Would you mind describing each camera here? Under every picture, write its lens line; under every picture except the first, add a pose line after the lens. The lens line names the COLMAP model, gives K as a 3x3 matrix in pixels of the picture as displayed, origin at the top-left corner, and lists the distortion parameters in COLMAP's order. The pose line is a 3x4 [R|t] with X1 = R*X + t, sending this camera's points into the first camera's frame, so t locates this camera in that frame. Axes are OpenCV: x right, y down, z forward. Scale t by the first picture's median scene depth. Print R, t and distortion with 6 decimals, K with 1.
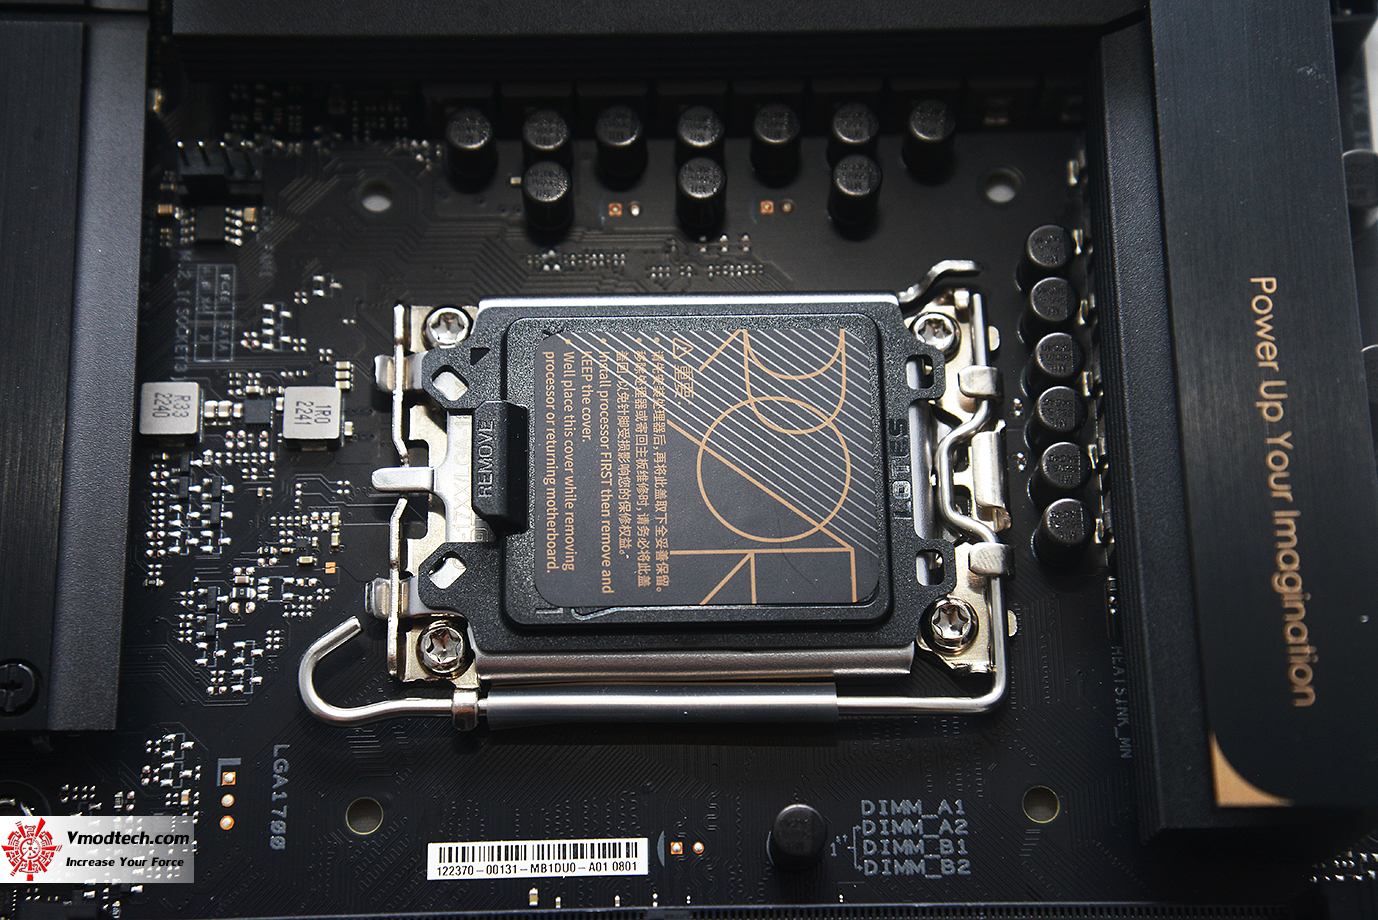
lens RADIAL K [[2647.2, 0, 684.7], [0, 2647.2, 460.7], [0, 0, 1]] dist [0.302598, 0.274953]
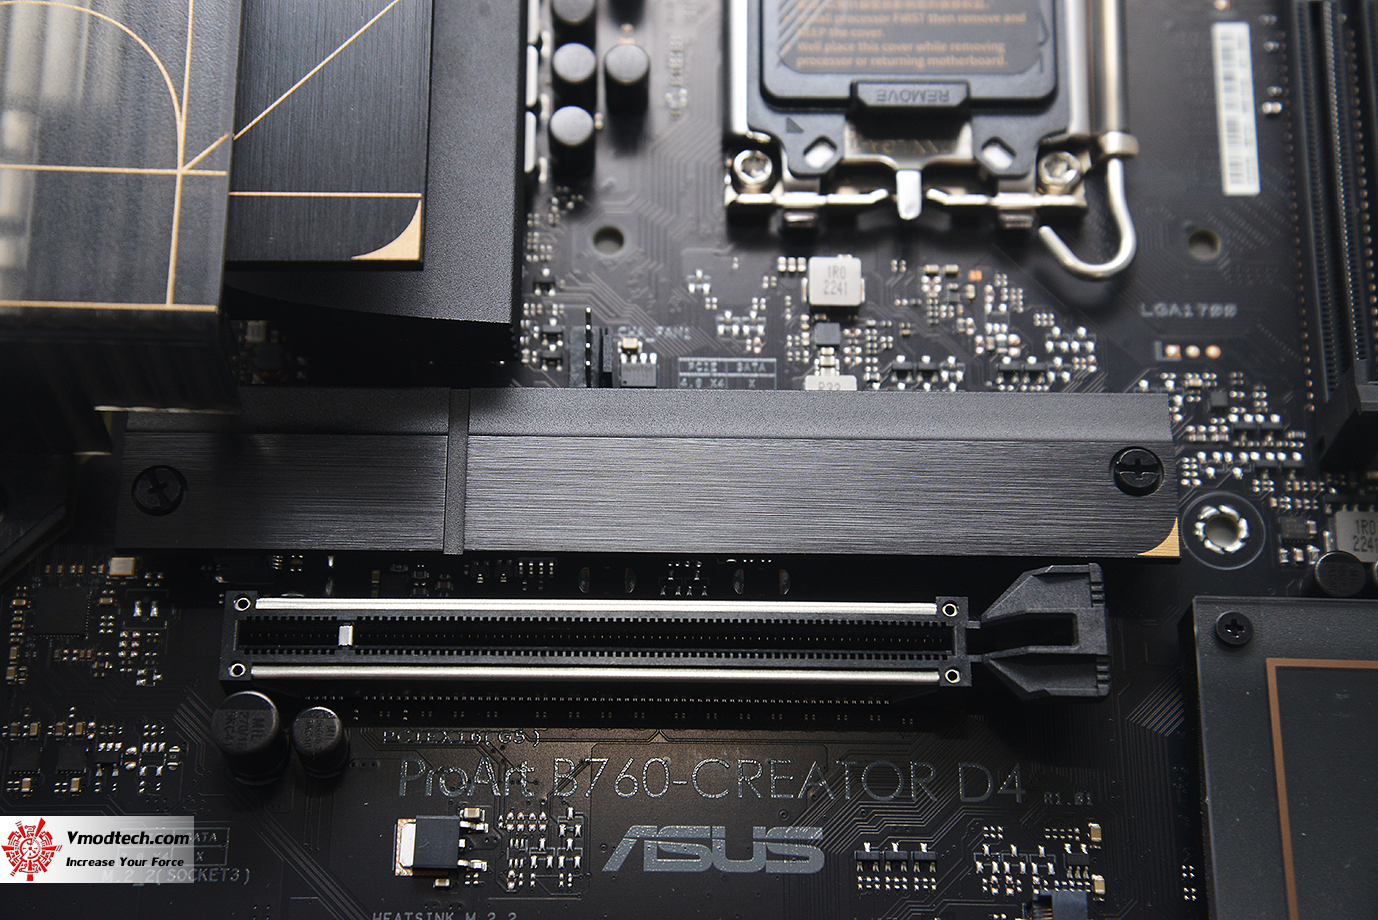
lens RADIAL K [[2647.2, 0, 684.7], [0, 2647.2, 460.7], [0, 0, 1]] dist [0.302598, 0.274953]
pose [[0.022910, -0.928823, 0.369816, -0.625911], [0.942551, 0.143383, 0.301726, -0.402336], [-0.333275, 0.341658, 0.878748, 0.097984]]
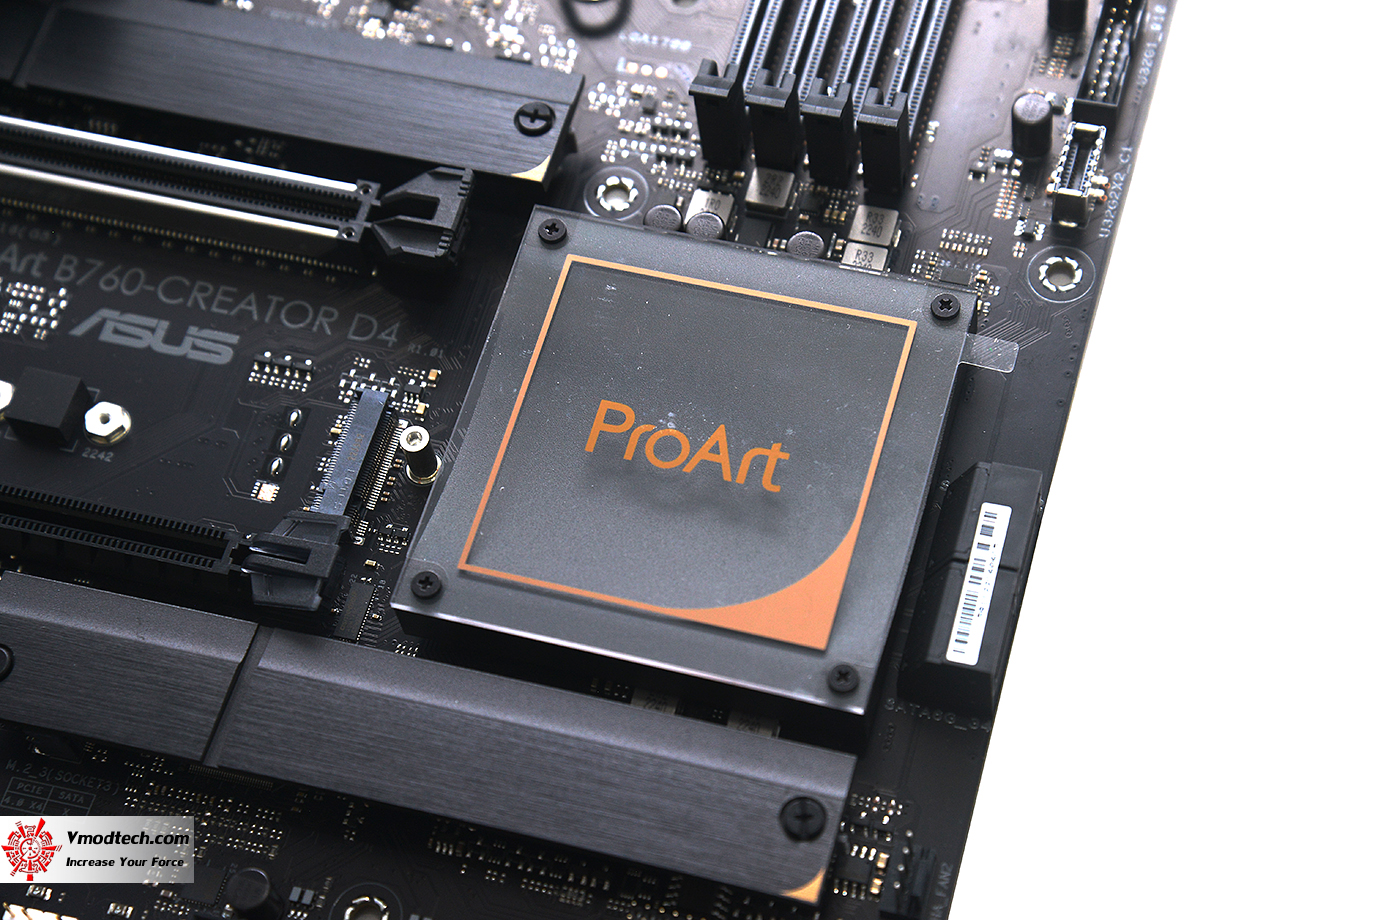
lens RADIAL K [[2694.9, 0, 687.2], [0, 2694.9, 454.6], [0, 0, 1]] dist [0.354592, 0.258157]
pose [[0.287170, -0.853583, 0.434659, -0.960794], [0.934679, 0.348970, 0.067785, 0.118641], [-0.209543, 0.386801, 0.898040, -0.228207]]
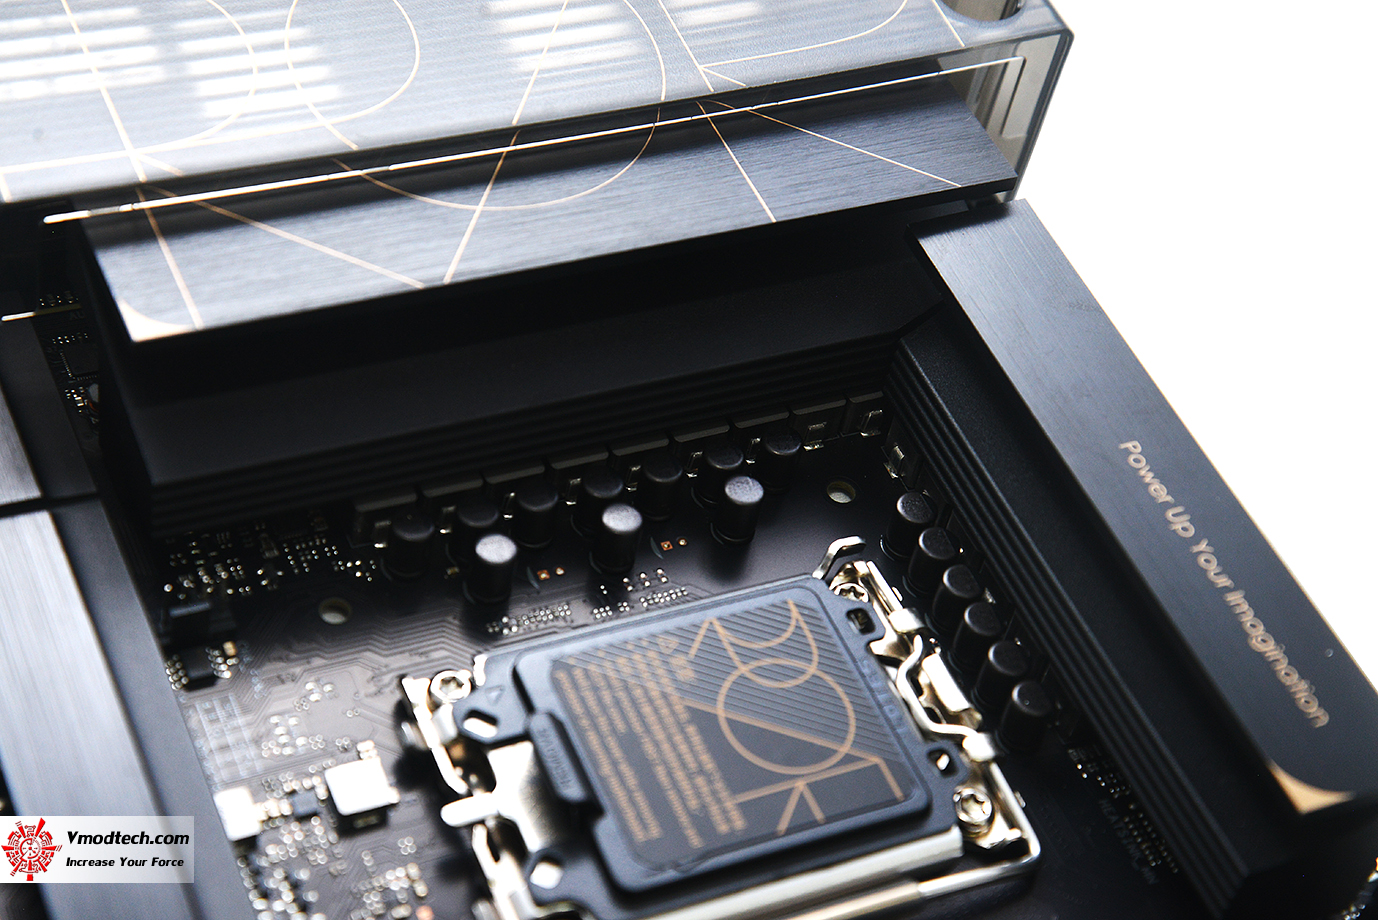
lens RADIAL K [[2647.2, 0, 684.7], [0, 2647.2, 460.7], [0, 0, 1]] dist [0.302598, 0.274953]
pose [[0.910541, -0.192161, 0.366044, -0.396075], [0.310944, 0.901821, -0.300054, 0.229658], [-0.272448, 0.387031, 0.880897, -0.018650]]
